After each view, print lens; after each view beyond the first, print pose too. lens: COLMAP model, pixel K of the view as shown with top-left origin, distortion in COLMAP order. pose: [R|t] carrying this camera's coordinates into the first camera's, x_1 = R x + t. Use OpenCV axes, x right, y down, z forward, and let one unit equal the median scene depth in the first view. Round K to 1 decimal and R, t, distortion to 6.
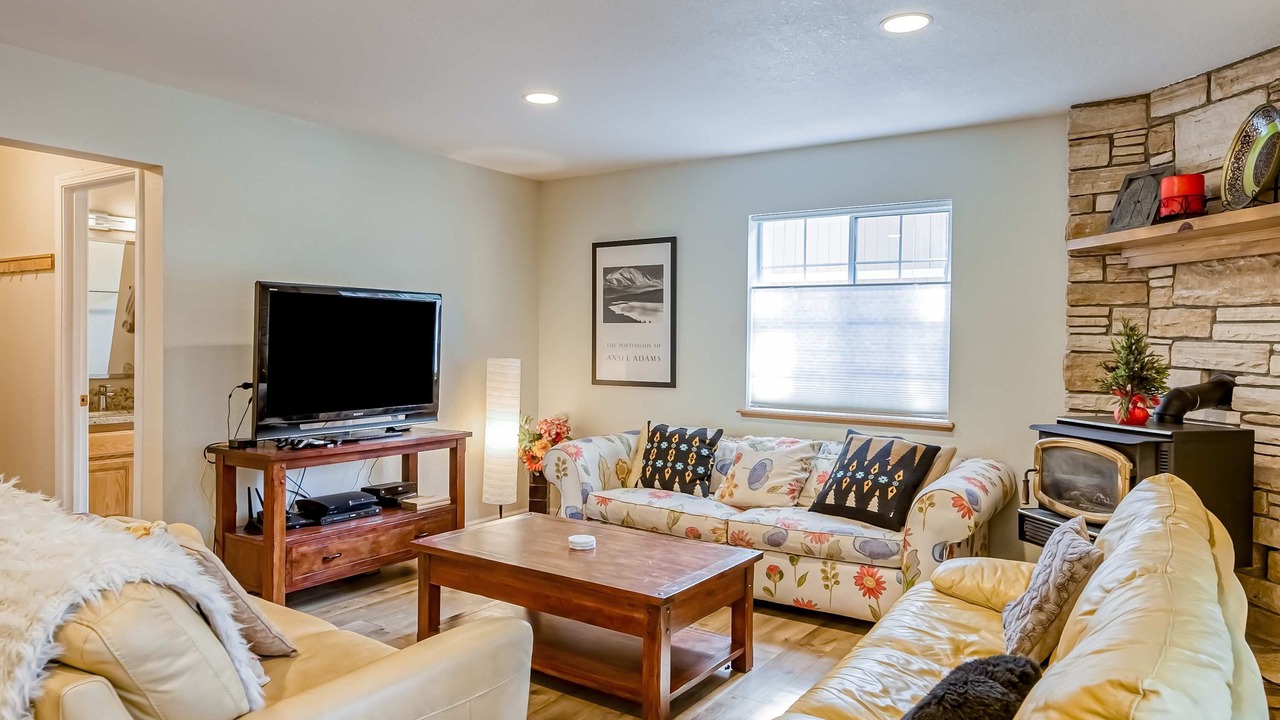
lens RADIAL K [[821.9, 0, 640.5], [0, 821.9, 343.7], [0, 0, 1]] dist [0.006742, 0.000188]
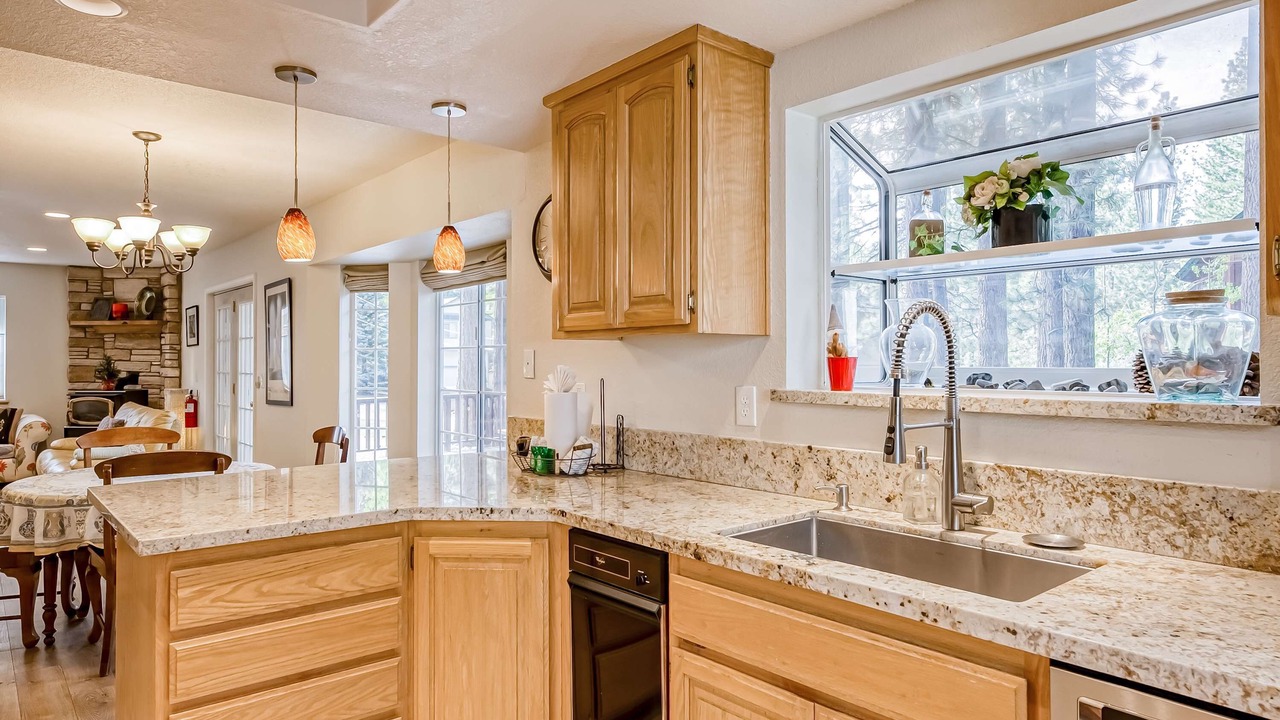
lens RADIAL K [[779.7, 0, 640.0], [0, 779.7, 360.0], [0, 0, 1]] dist [0.001382, 0.000053]
pose [[0.268769, -0.015830, 0.963075, -1.466094], [0.008666, 0.999864, 0.014016, -0.030047], [-0.963166, 0.004579, 0.268869, -1.462278]]
